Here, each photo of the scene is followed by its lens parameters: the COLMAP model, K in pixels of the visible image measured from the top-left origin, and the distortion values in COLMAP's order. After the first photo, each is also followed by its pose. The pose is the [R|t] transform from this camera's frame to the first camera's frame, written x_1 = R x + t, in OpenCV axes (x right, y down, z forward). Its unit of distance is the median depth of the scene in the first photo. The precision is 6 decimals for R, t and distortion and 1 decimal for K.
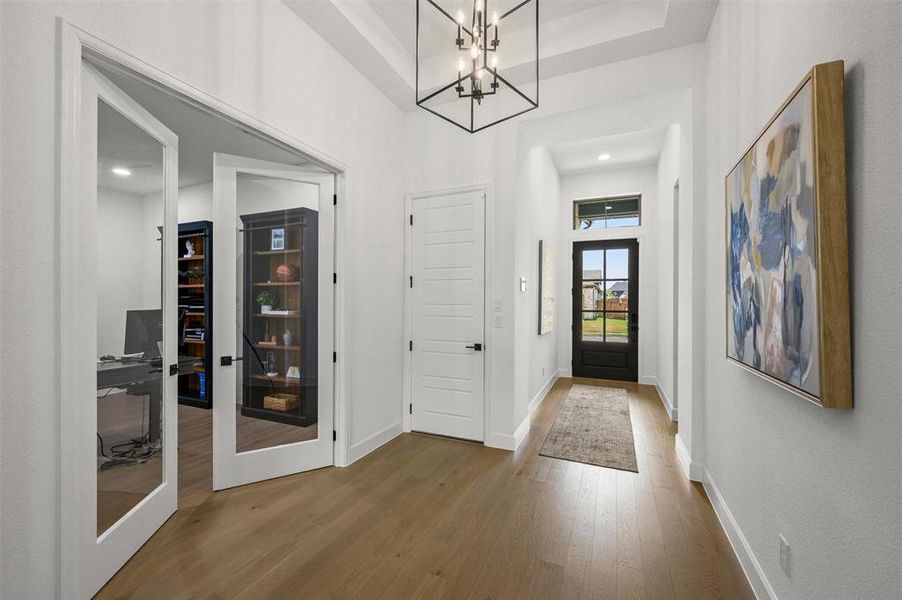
lens RADIAL K [[359.2, 0, 453.3], [0, 359.2, 300.7], [0, 0, 1]] dist [-0.001487, -0.000045]
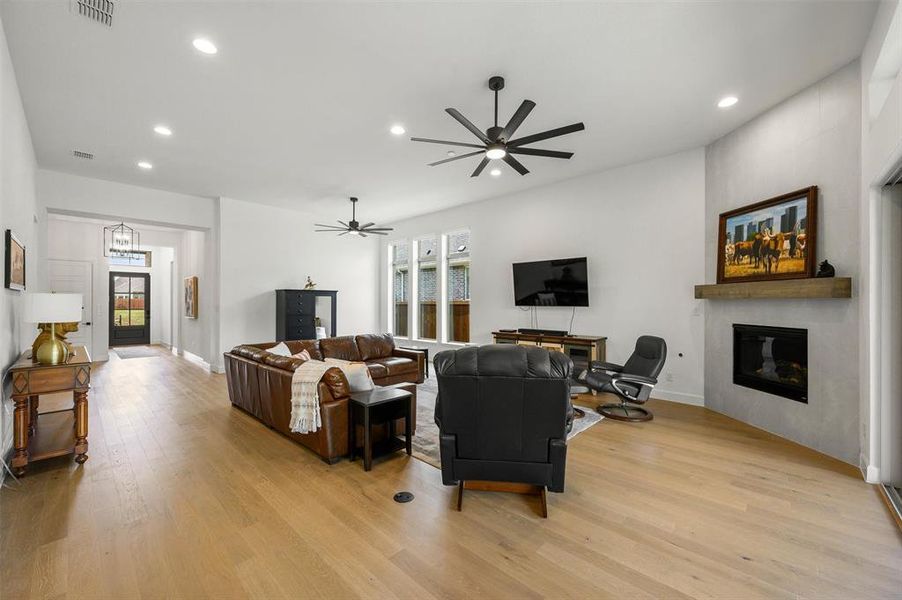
lens RADIAL K [[359.2, 0, 453.3], [0, 359.2, 300.7], [0, 0, 1]] dist [-0.001487, -0.000045]
pose [[0.327743, -0.001828, 0.944765, -0.515508], [0.000894, 0.999998, 0.001625, -0.012044], [-0.944767, 0.000312, 0.327744, -0.787512]]
